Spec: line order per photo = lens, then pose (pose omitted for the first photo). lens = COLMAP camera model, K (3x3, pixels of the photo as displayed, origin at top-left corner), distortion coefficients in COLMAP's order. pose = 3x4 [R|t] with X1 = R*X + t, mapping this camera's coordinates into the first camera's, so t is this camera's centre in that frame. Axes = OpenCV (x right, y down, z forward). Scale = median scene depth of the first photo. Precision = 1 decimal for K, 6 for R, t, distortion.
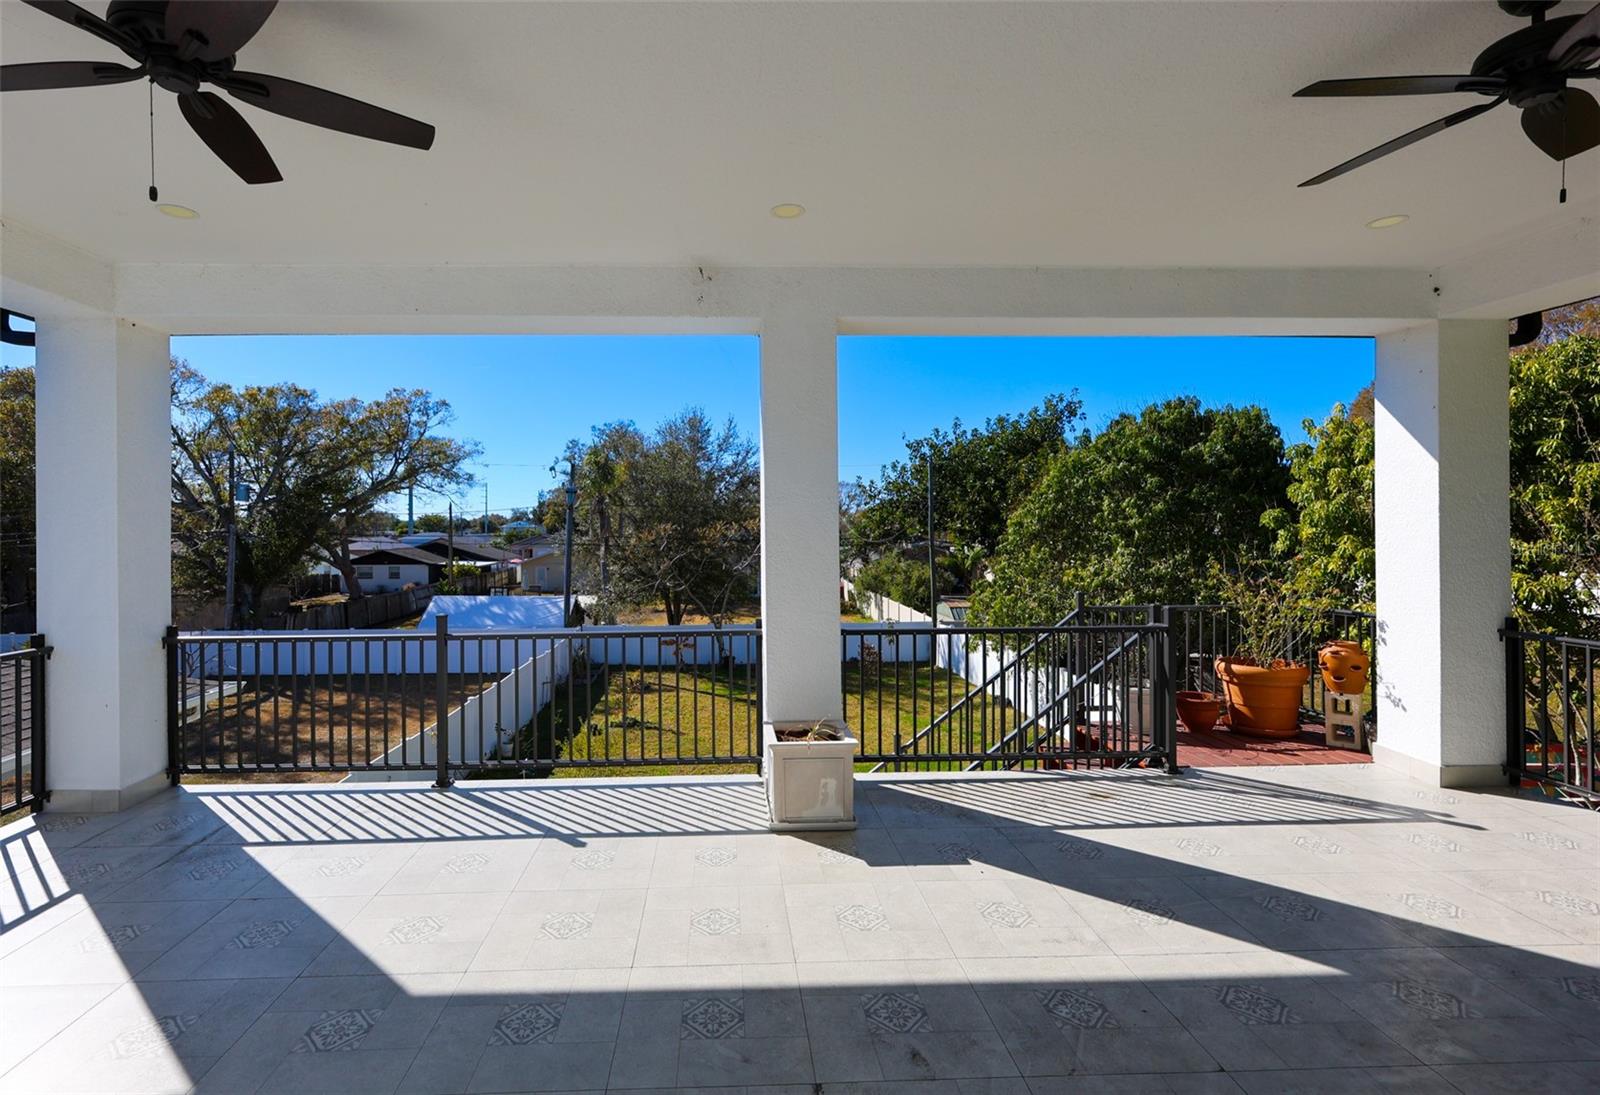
lens RADIAL K [[741.0, 0, 744.4], [0, 741.0, 528.4], [0, 0, 1]] dist [0.006364, -0.000007]
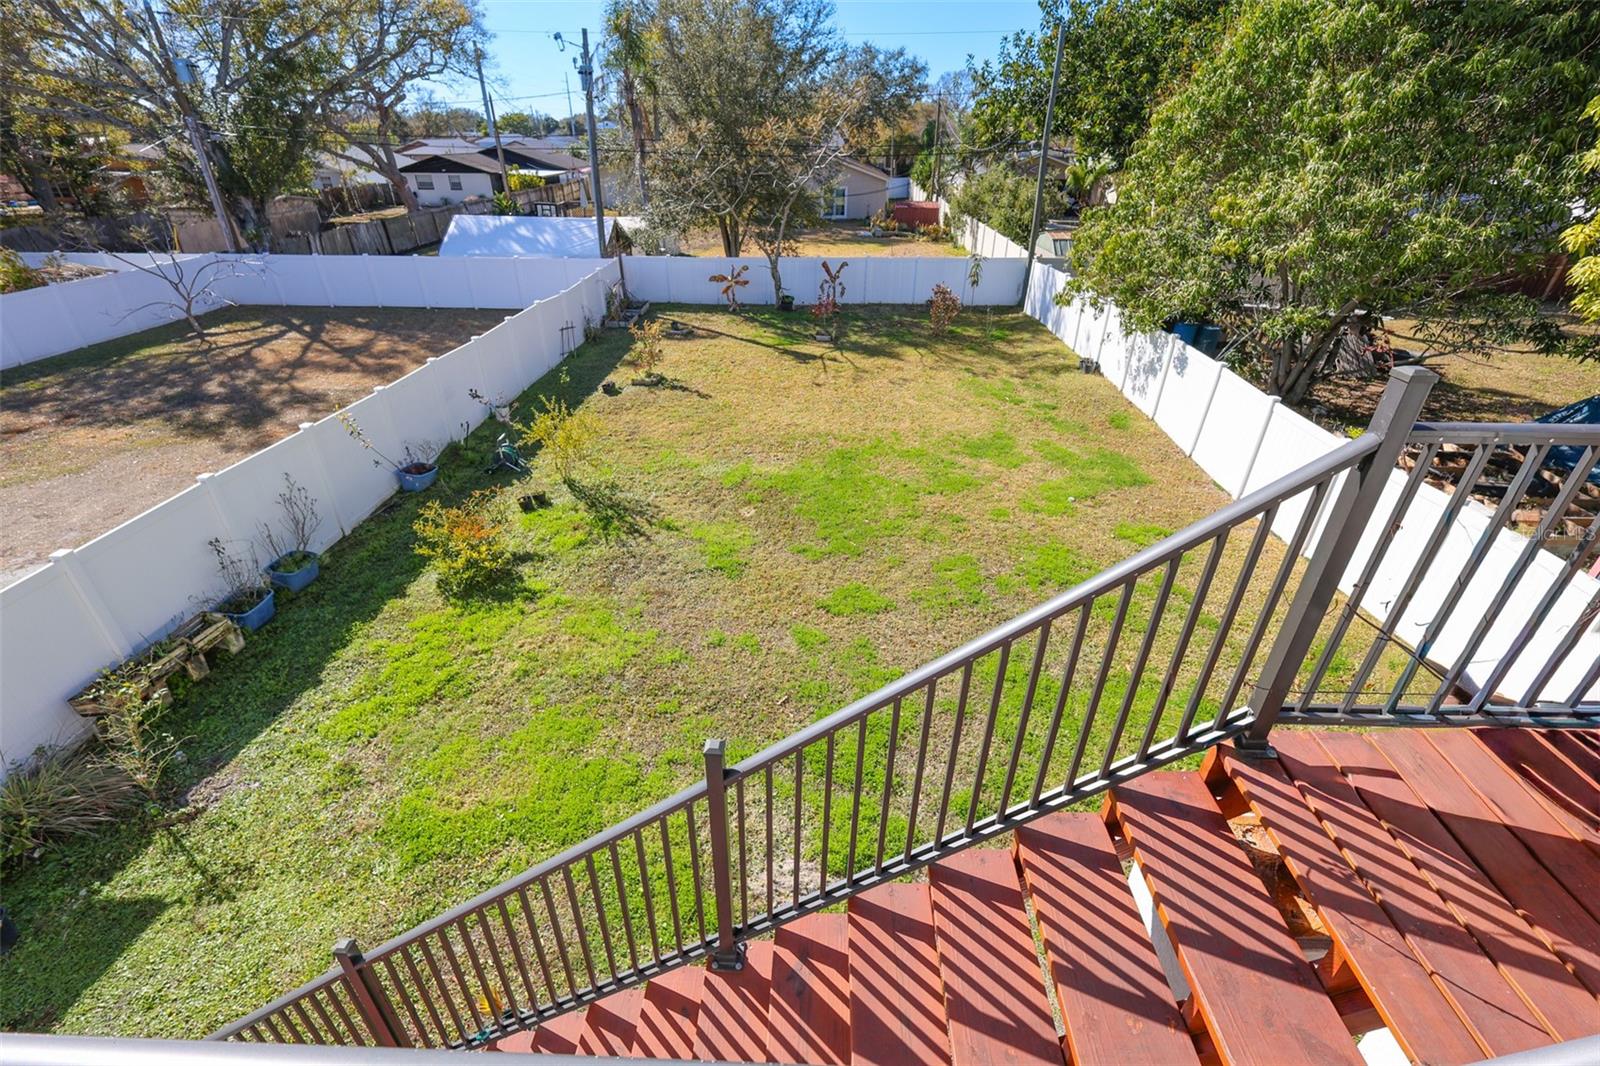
lens RADIAL K [[690.8, 0, 802.0], [0, 690.8, 529.9], [0, 0, 1]] dist [0.001192, 0.000562]
pose [[0.997799, 0.039522, -0.053243, 0.056716], [-0.007753, 0.866987, 0.498270, 0.004635], [0.065854, -0.496761, 0.865386, 0.166055]]
